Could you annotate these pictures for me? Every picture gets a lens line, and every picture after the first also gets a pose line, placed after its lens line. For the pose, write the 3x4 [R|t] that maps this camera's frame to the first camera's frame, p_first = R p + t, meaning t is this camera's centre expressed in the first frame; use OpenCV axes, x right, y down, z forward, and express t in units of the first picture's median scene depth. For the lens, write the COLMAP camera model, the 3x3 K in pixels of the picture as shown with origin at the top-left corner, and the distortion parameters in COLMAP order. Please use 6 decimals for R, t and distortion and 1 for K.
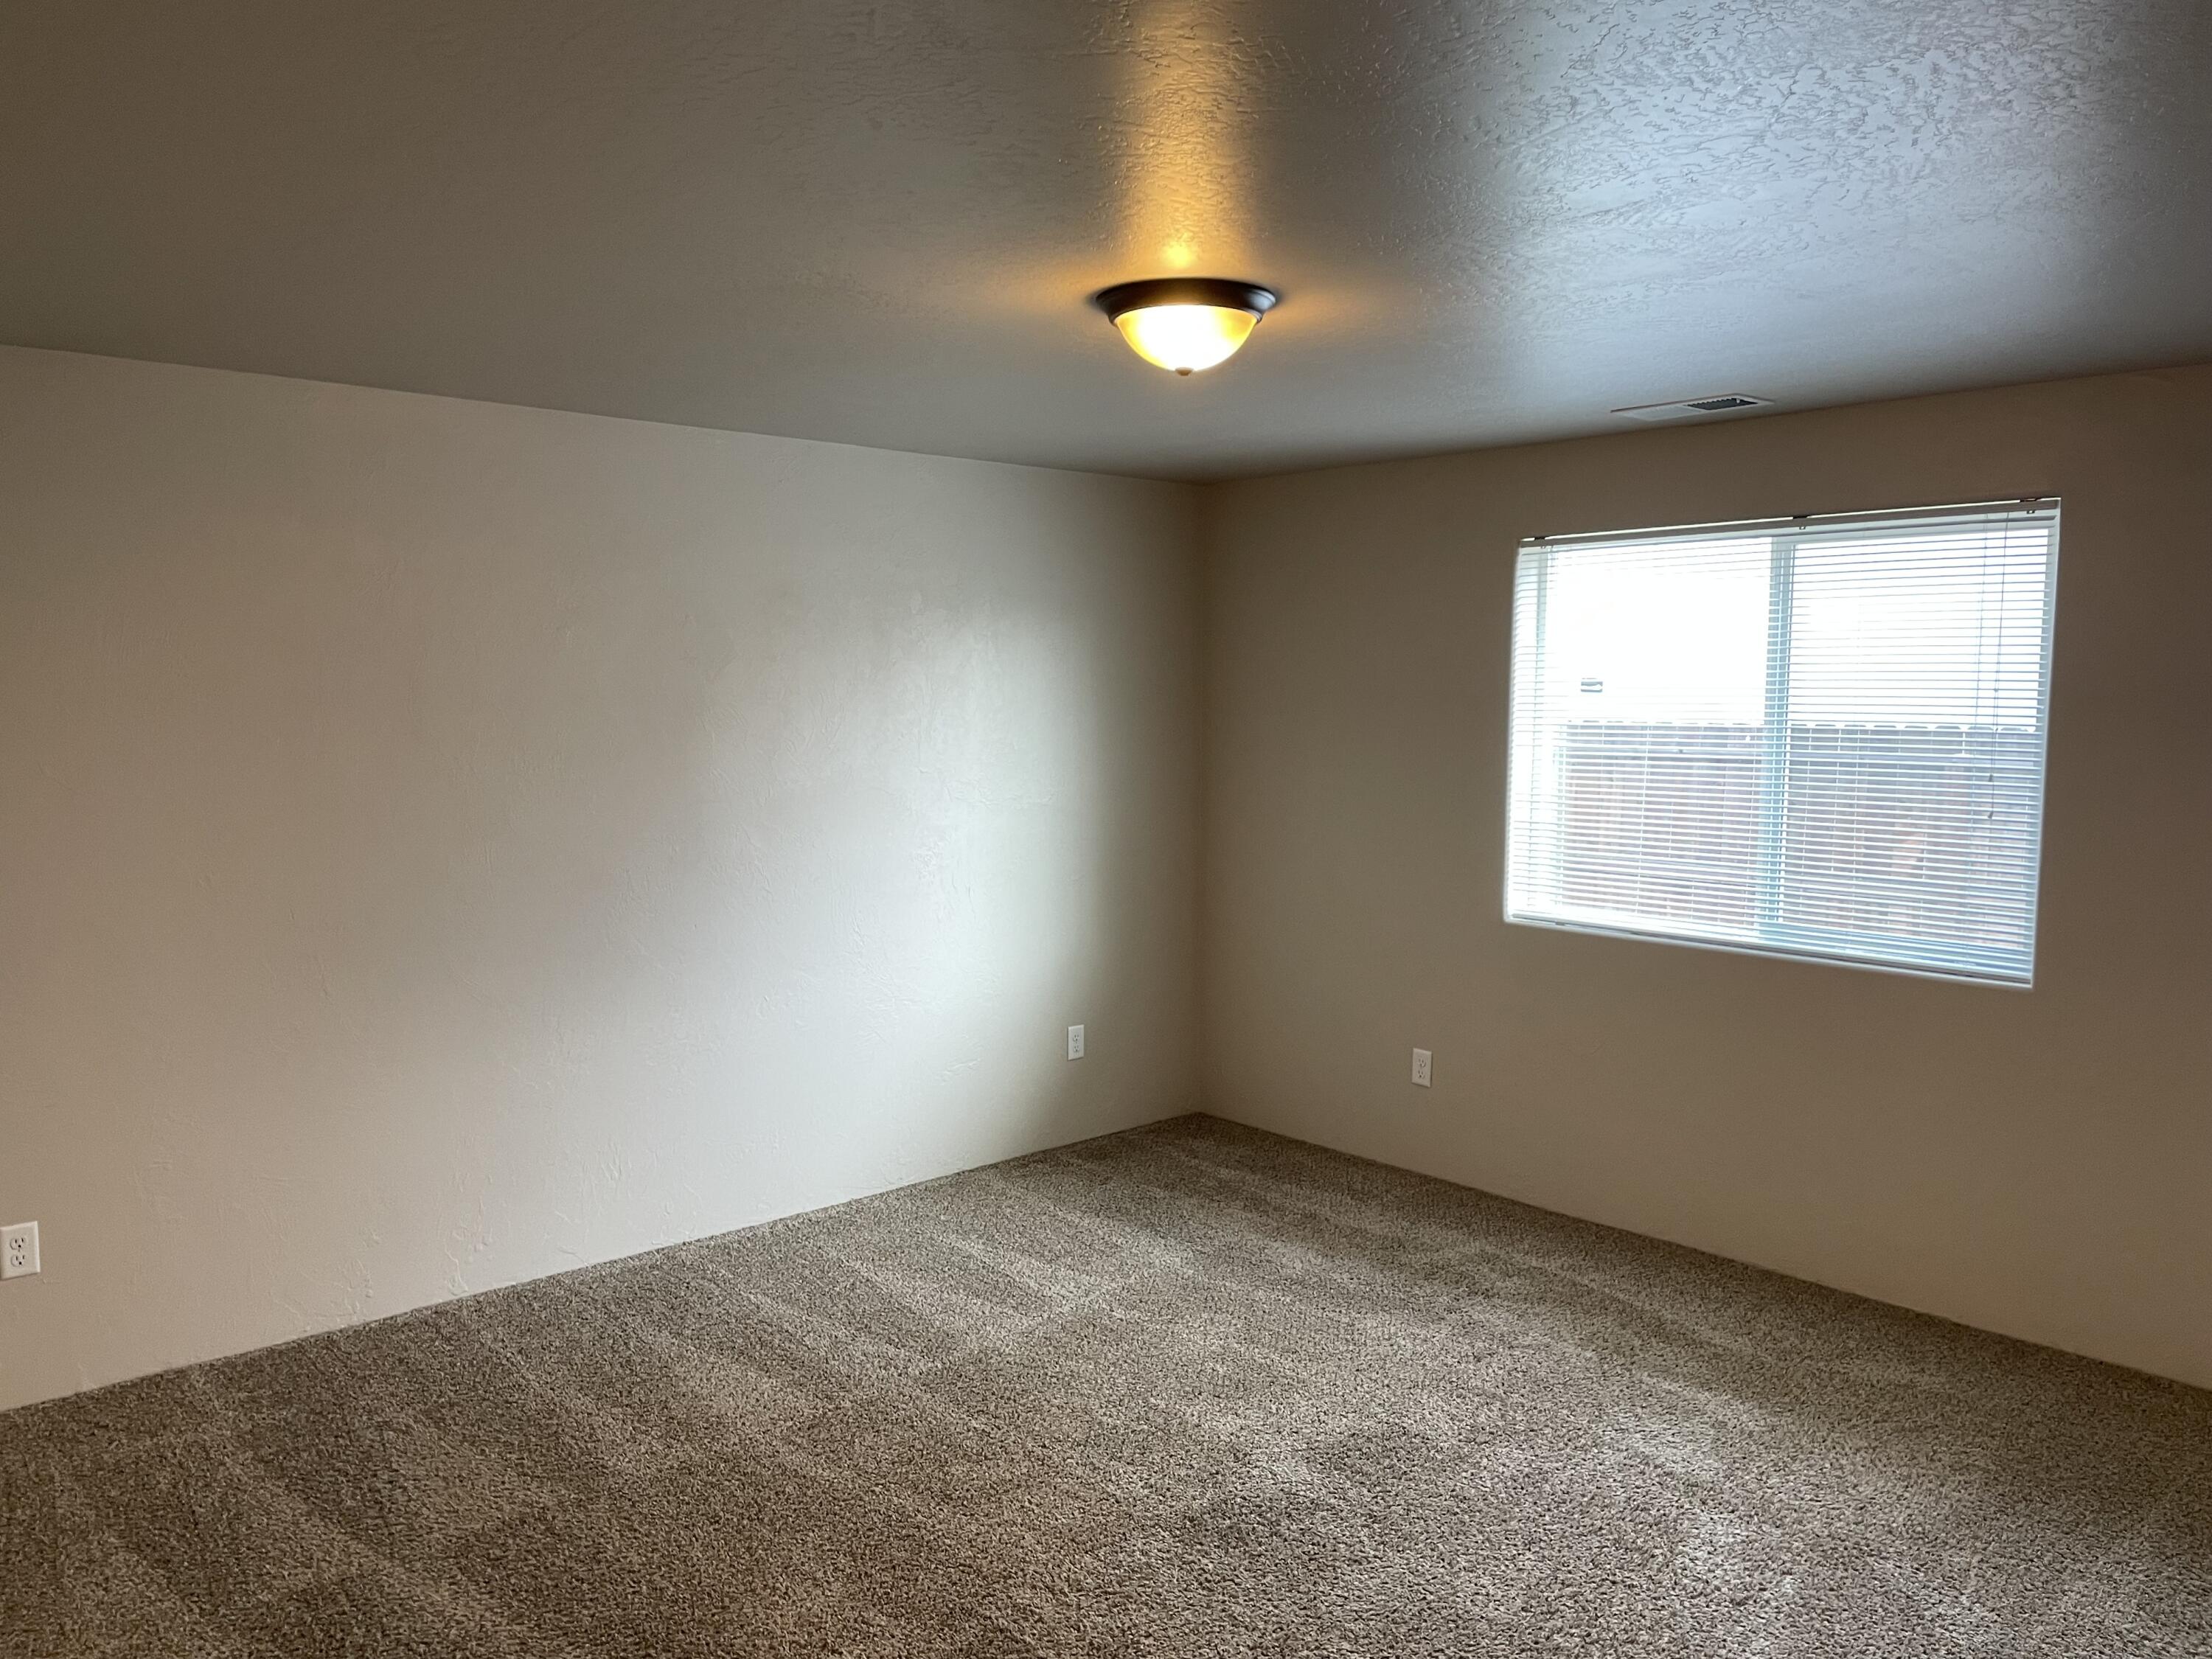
lens RADIAL K [[1654.5, 0, 1102.7], [0, 1654.5, 838.8], [0, 0, 1]] dist [0.088554, -0.111836]
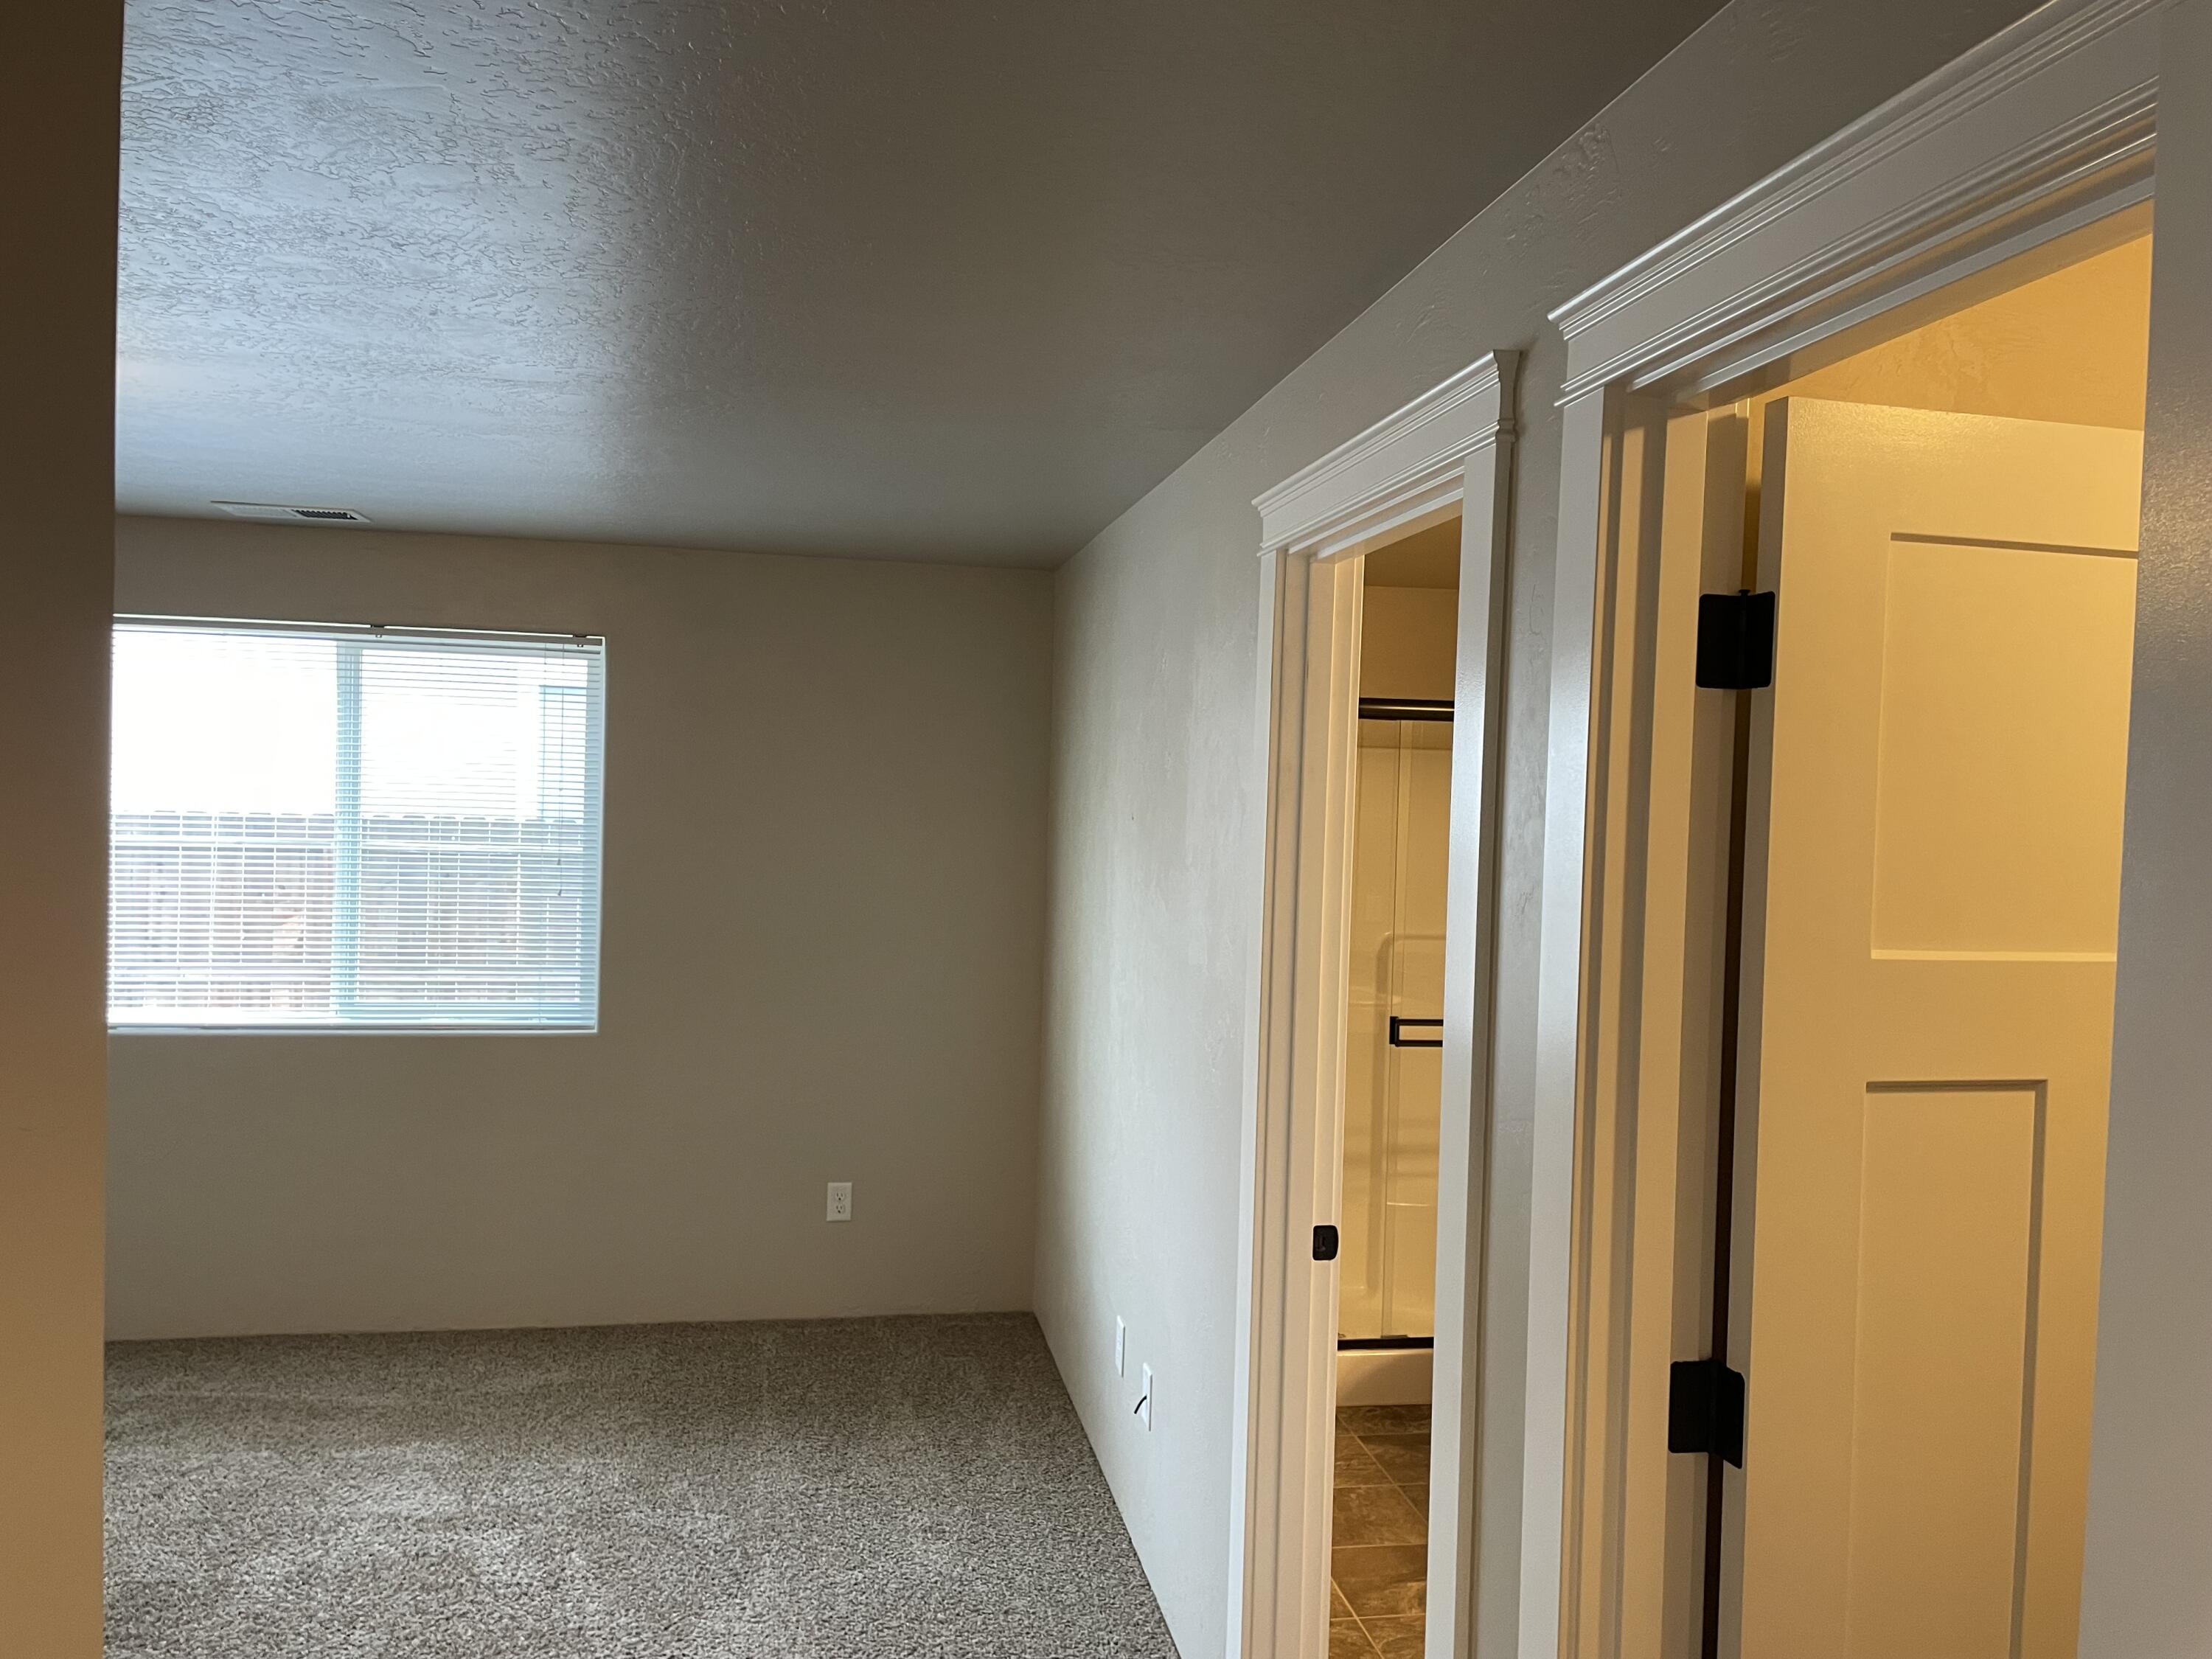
lens RADIAL K [[1654.5, 0, 1100.5], [0, 1654.5, 845.2], [0, 0, 1]] dist [0.088554, -0.111836]
pose [[0.533846, -0.014701, 0.845454, -0.277076], [0.051836, 0.998537, -0.015368, -0.009856], [-0.843991, 0.052029, 0.533827, 0.034535]]
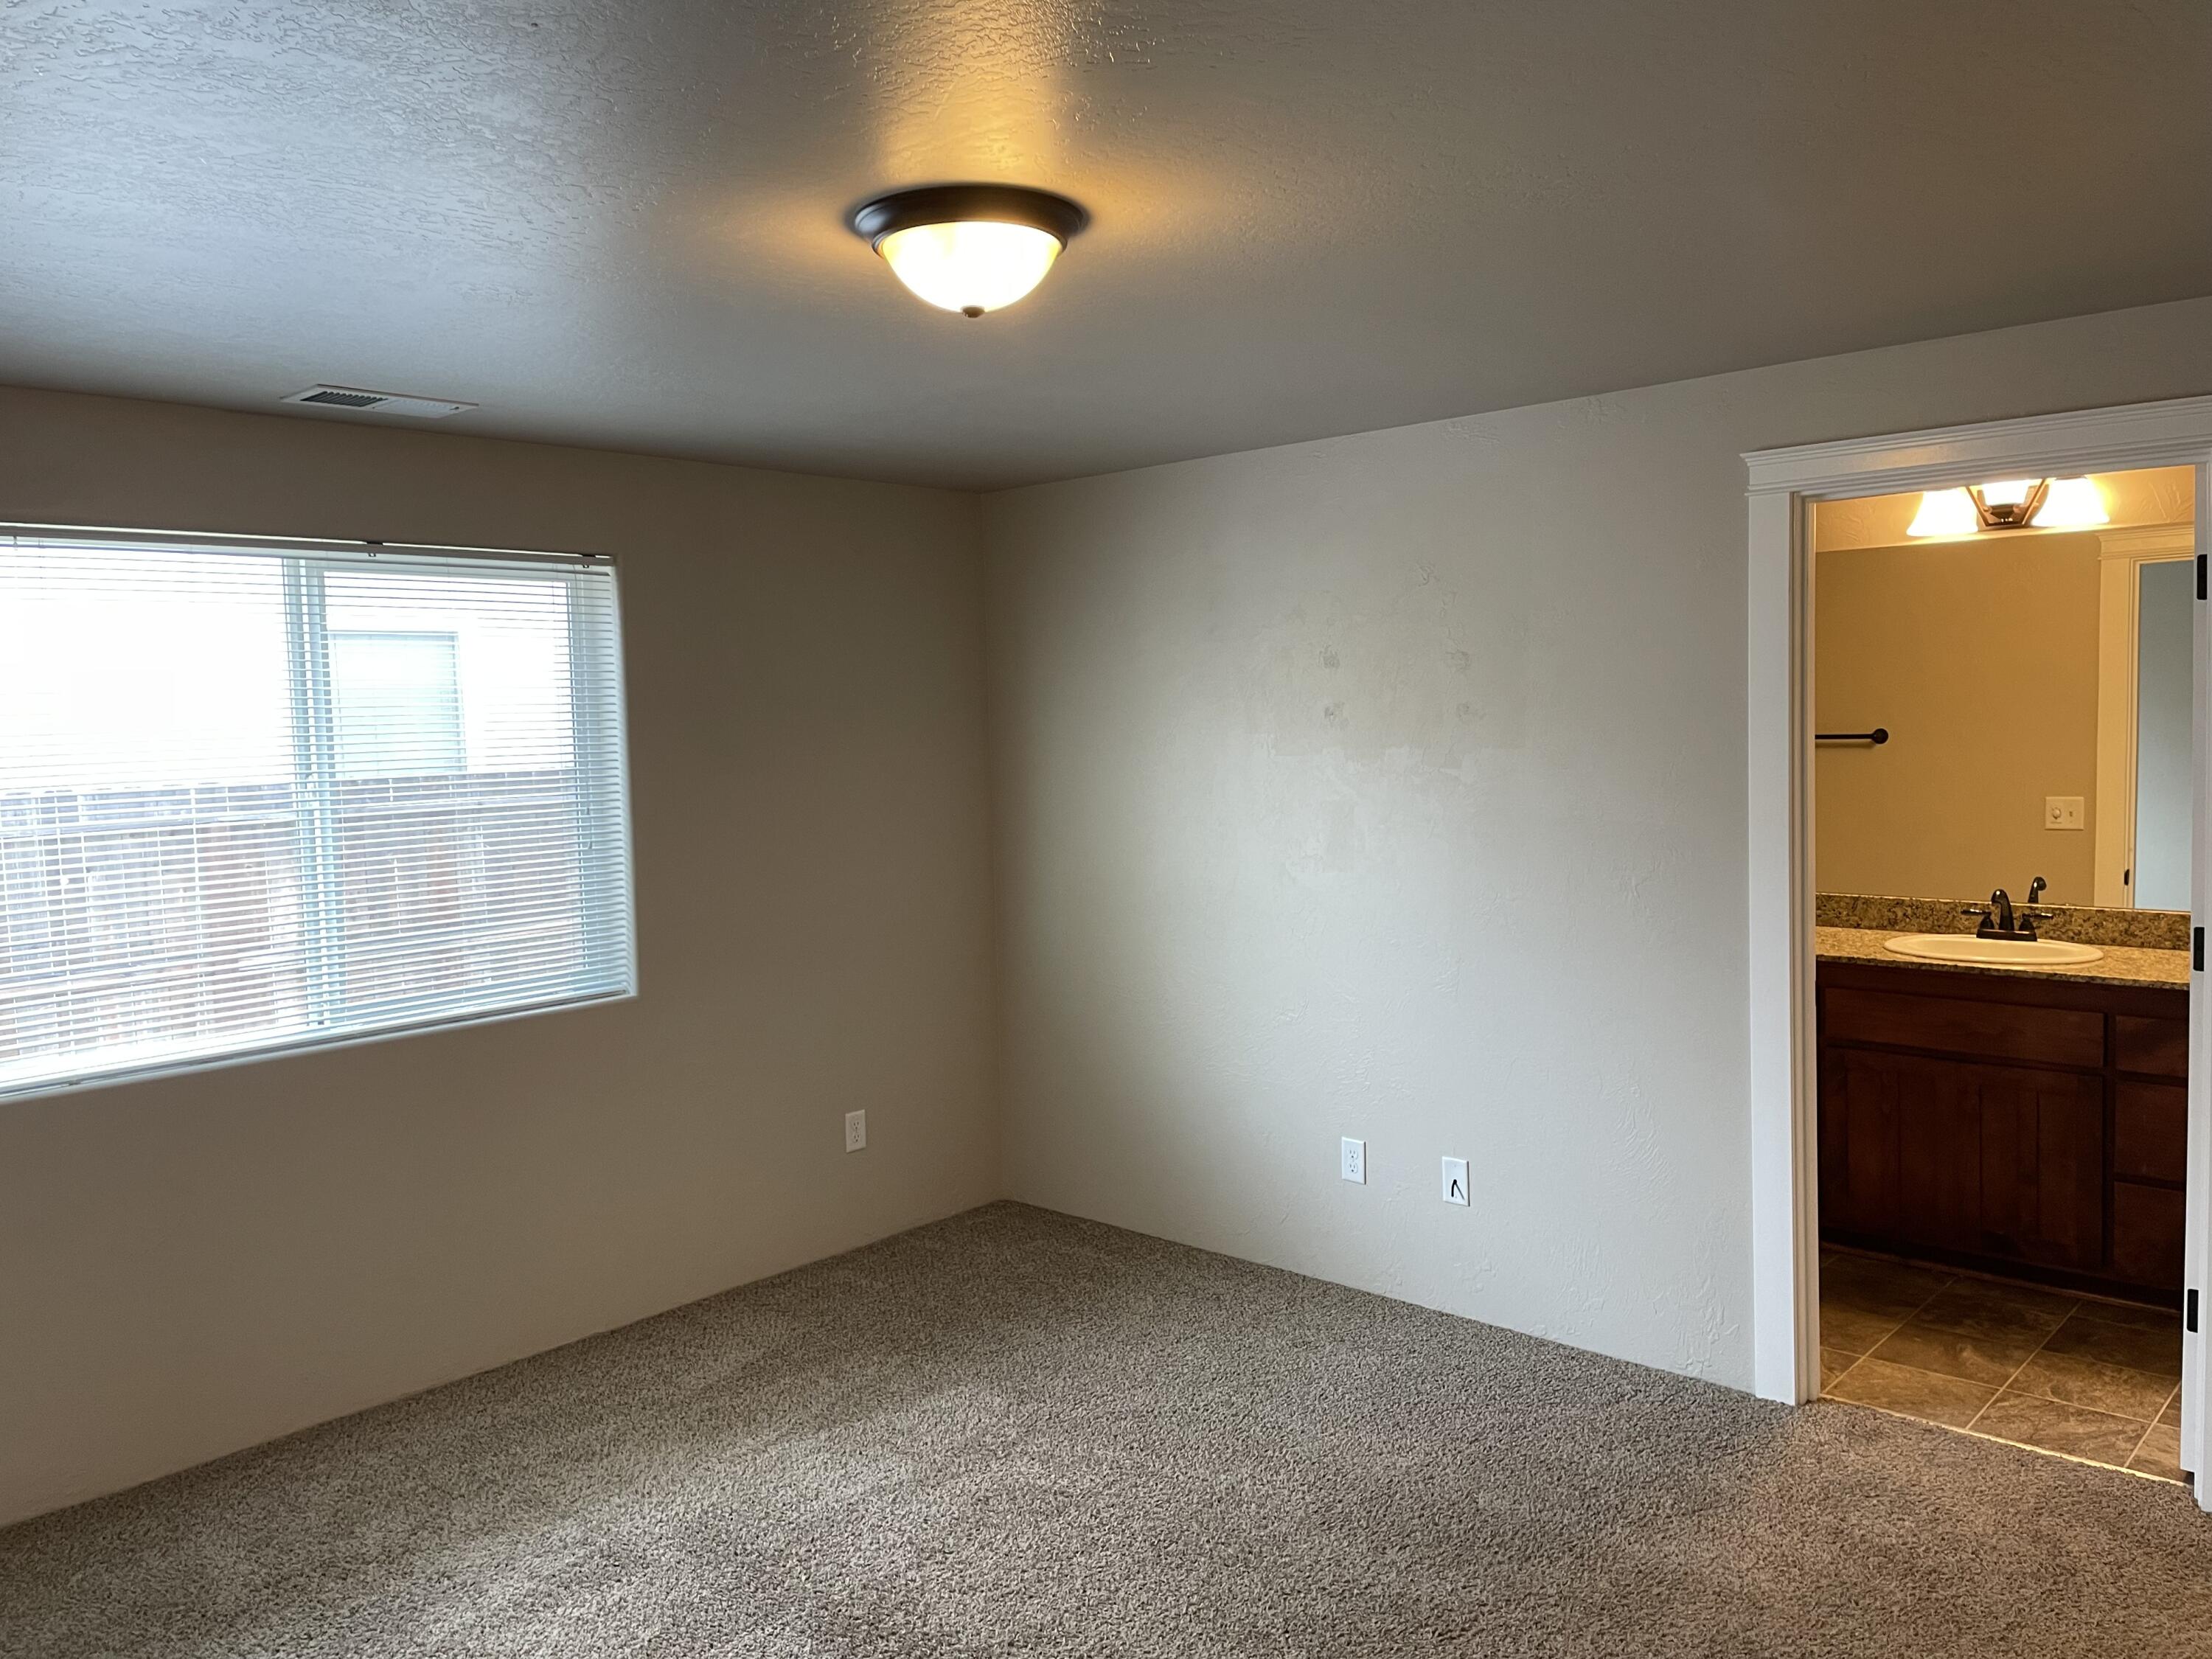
lens RADIAL K [[1654.5, 0, 1097.2], [0, 1654.5, 823.7], [0, 0, 1]] dist [0.088554, -0.111836]
pose [[-0.089358, -0.070355, 0.993512, -0.558081], [0.118279, 0.989694, 0.080723, -0.076628], [-0.988952, 0.124725, -0.080115, 0.772765]]
